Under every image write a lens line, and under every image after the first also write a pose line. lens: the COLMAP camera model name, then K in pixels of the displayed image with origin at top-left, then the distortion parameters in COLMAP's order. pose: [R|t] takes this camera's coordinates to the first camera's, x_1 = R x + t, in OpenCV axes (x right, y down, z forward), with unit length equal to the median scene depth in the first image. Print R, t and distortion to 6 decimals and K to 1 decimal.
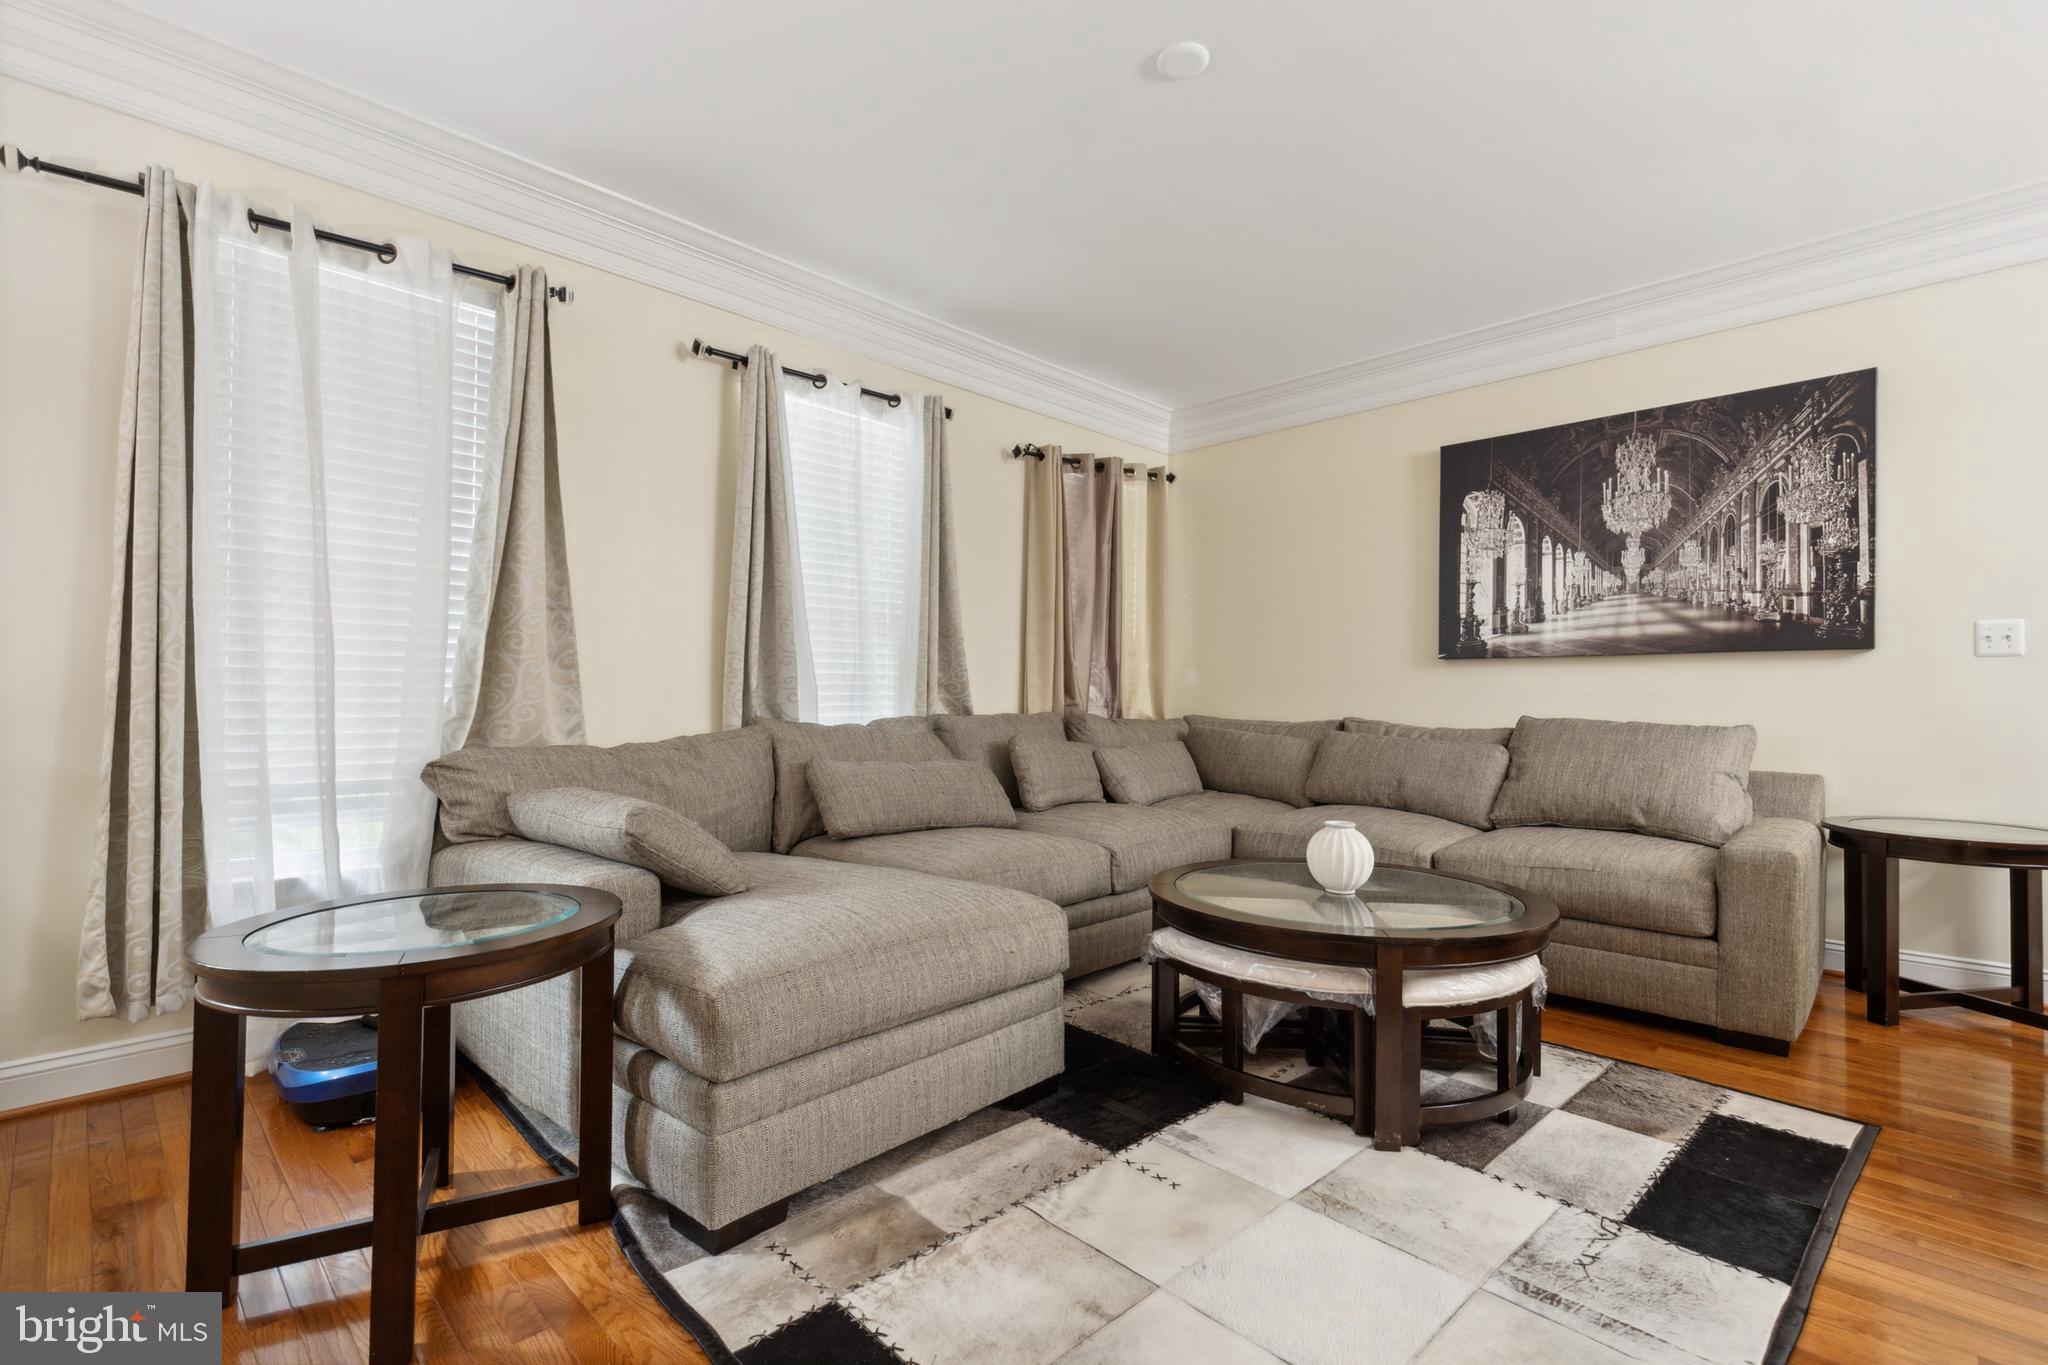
lens RADIAL K [[929.7, 0, 1012.5], [0, 929.7, 690.8], [0, 0, 1]] dist [0.005171, -0.001255]
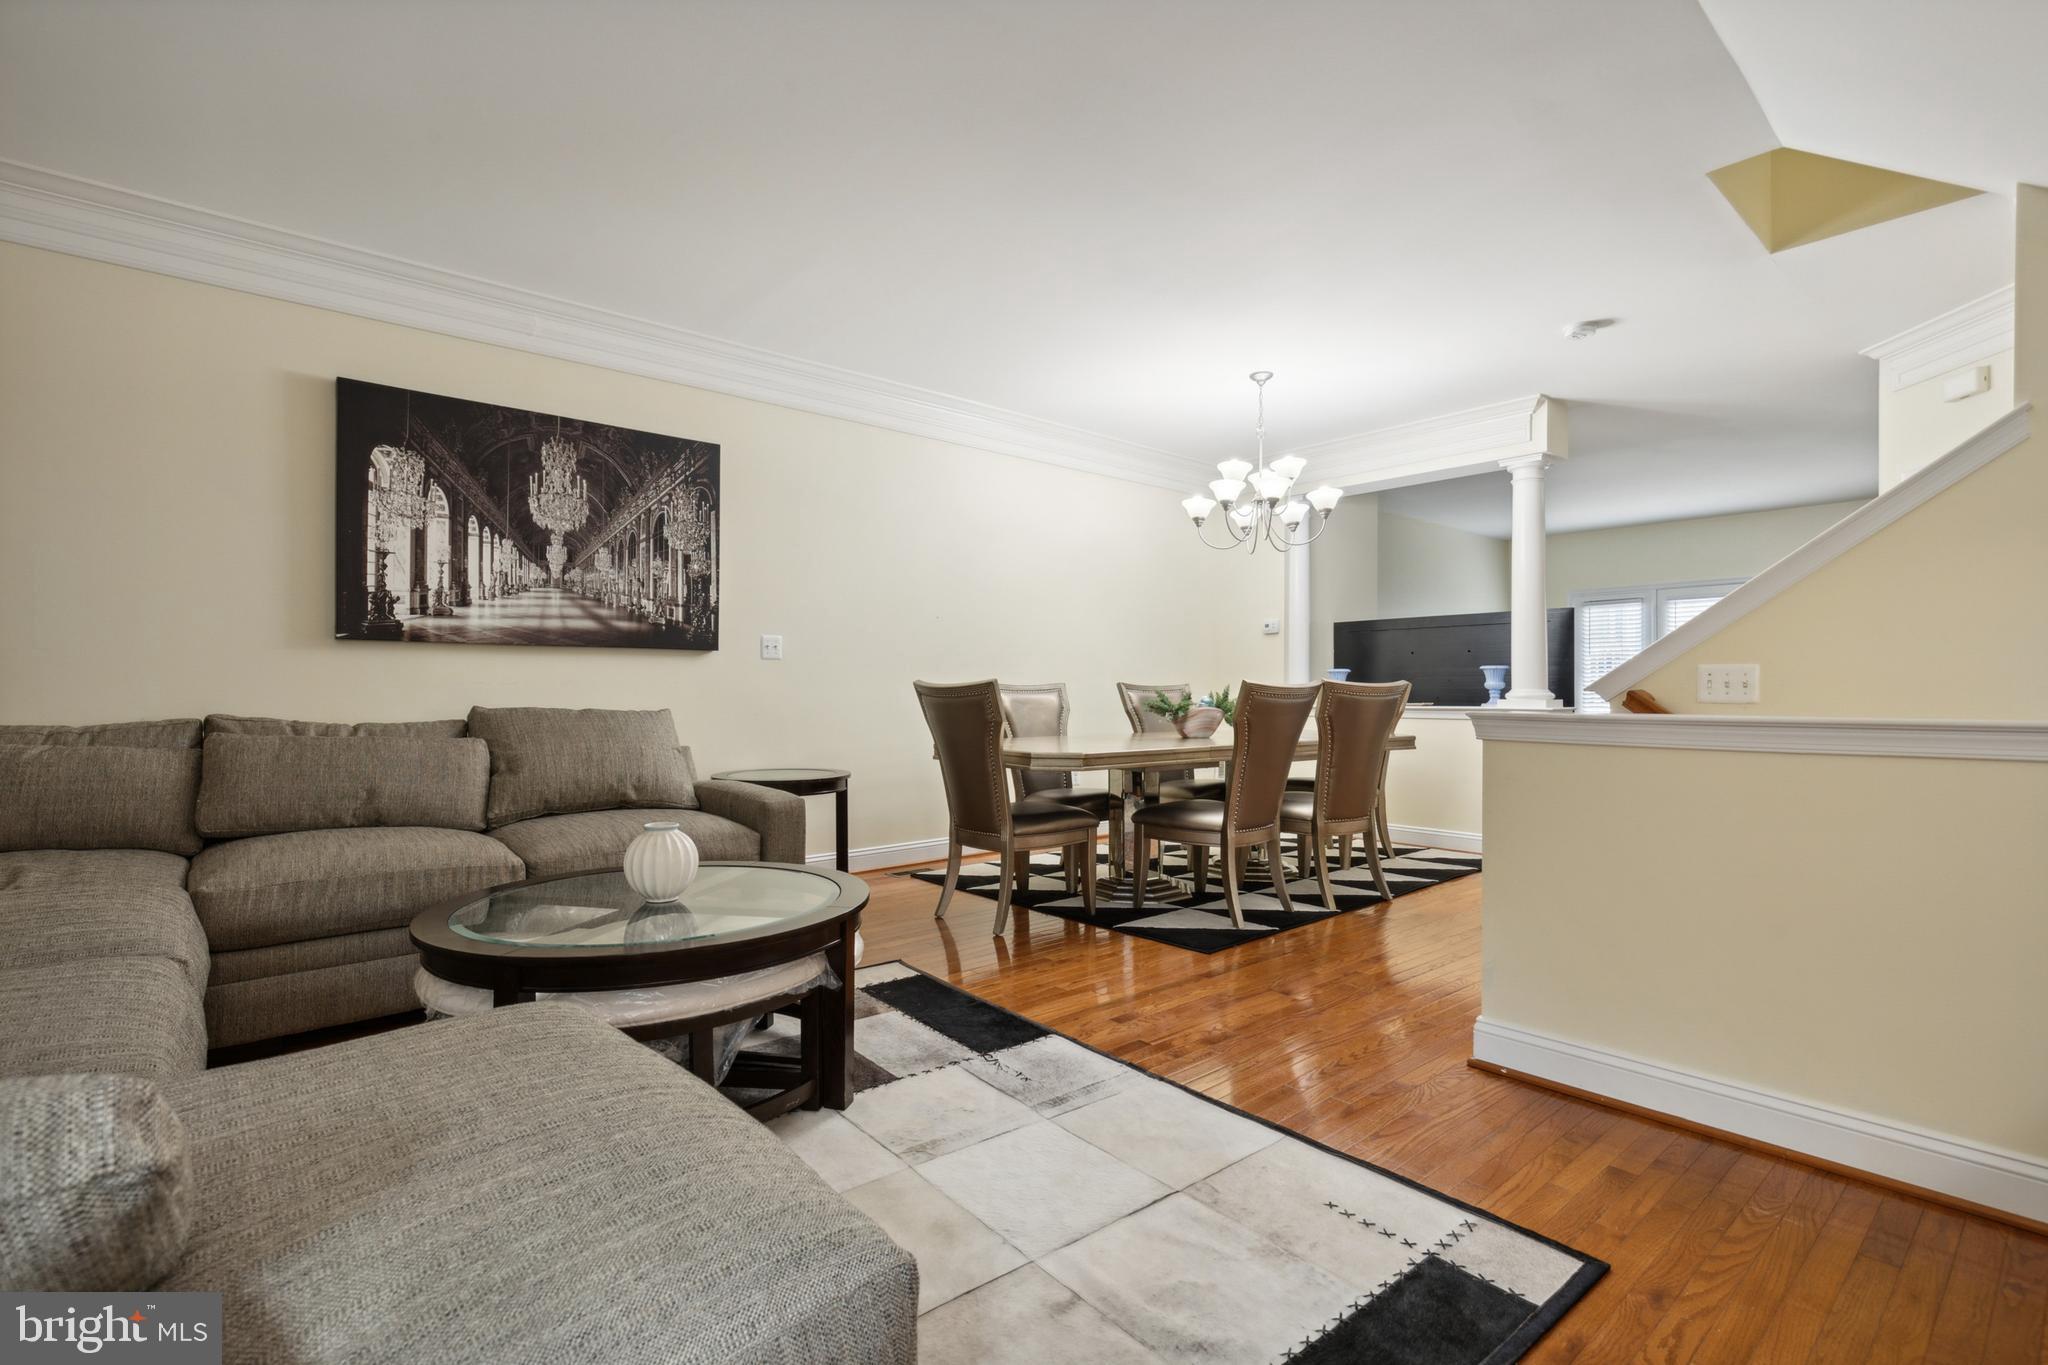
lens RADIAL K [[929.7, 0, 1036.7], [0, 929.7, 696.8], [0, 0, 1]] dist [0.005171, -0.001255]
pose [[0.073404, -0.012057, 0.997229, -0.357888], [-0.007913, 0.999888, 0.012672, 0.001323], [-0.997271, -0.008822, 0.073300, 0.385755]]
